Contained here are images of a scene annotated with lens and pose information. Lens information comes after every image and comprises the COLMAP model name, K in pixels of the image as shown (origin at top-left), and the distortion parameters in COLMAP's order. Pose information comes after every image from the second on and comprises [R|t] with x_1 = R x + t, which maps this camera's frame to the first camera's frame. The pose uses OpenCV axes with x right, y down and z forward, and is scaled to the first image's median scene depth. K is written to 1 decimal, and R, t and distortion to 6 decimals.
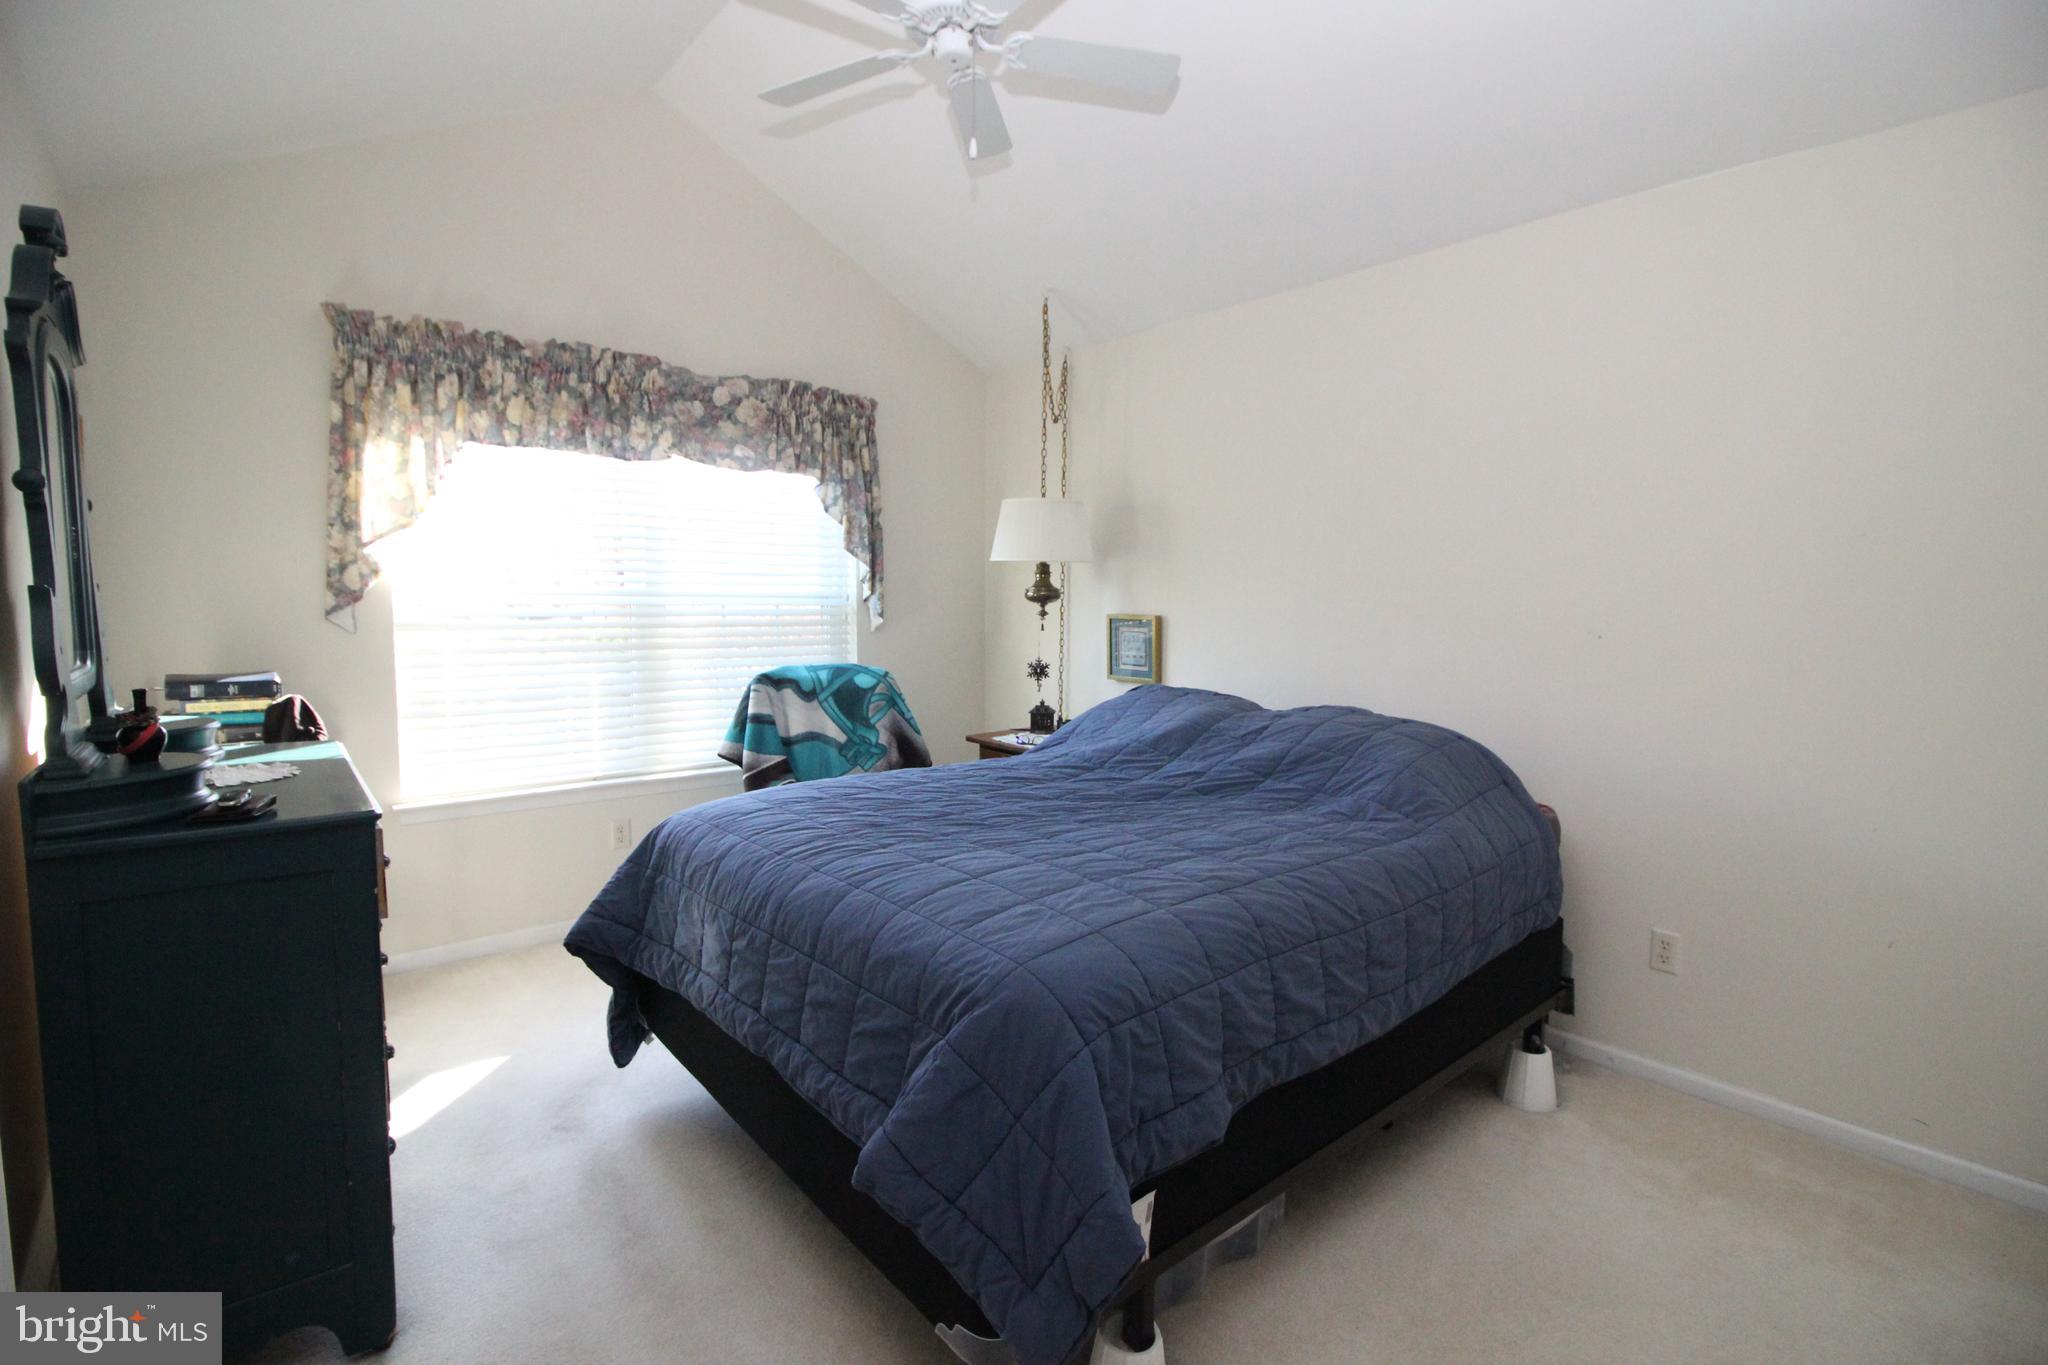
lens RADIAL K [[955.8, 0, 1030.2], [0, 955.8, 675.6], [0, 0, 1]] dist [0.000332, -0.011608]
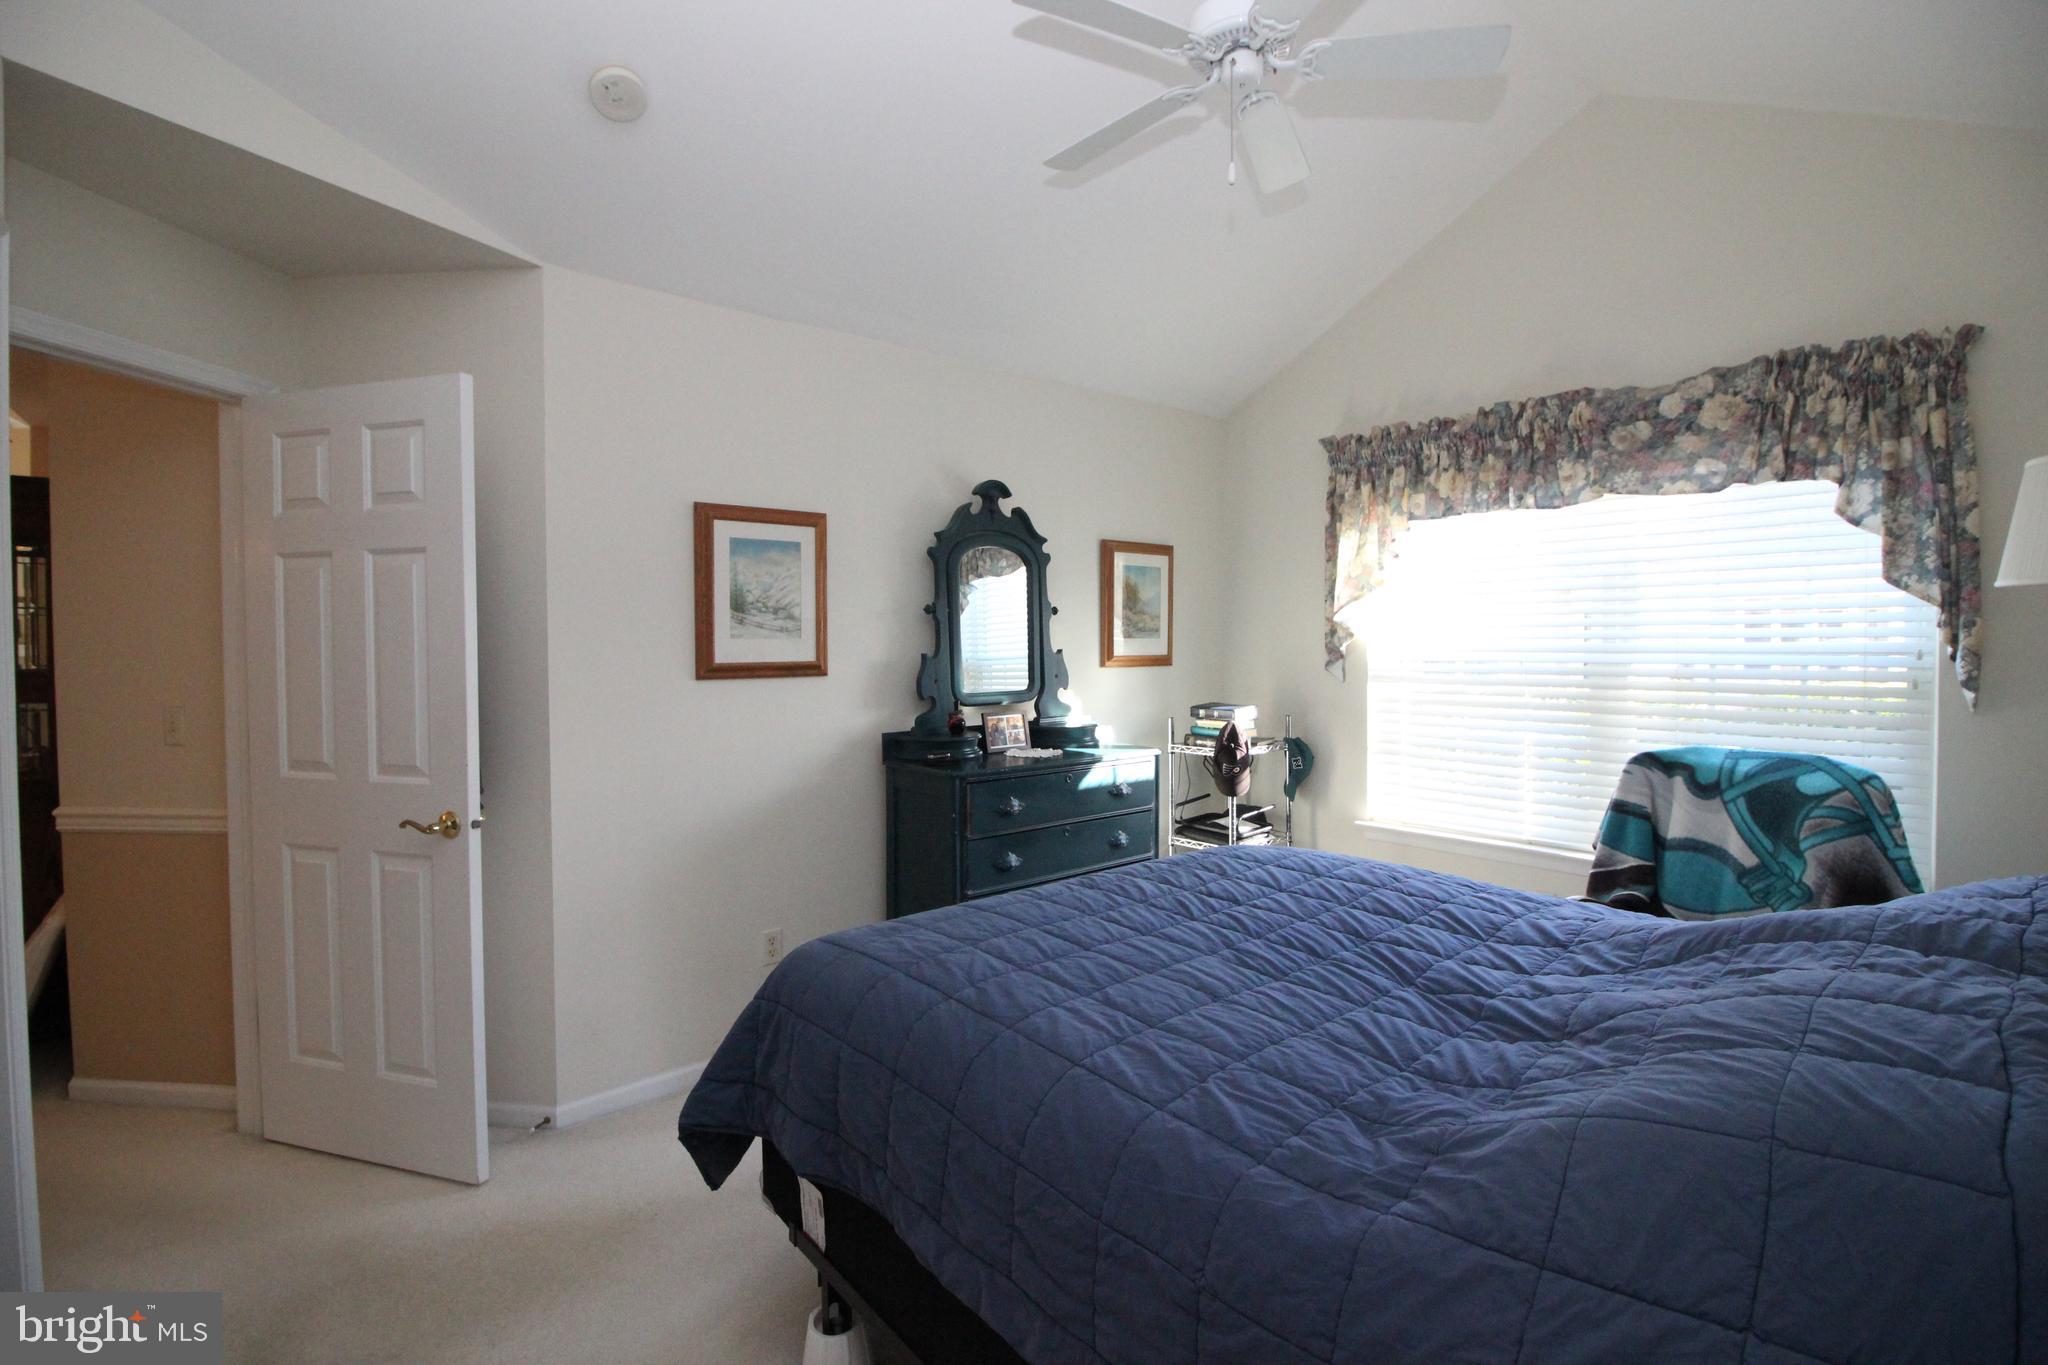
lens RADIAL K [[955.8, 0, 1030.2], [0, 955.8, 675.6], [0, 0, 1]] dist [0.000332, -0.011608]
pose [[-0.023220, 0.027426, -0.999354, 0.504756], [-0.073644, 0.996861, 0.029069, -0.049411], [0.997014, 0.074272, -0.021128, 0.498337]]
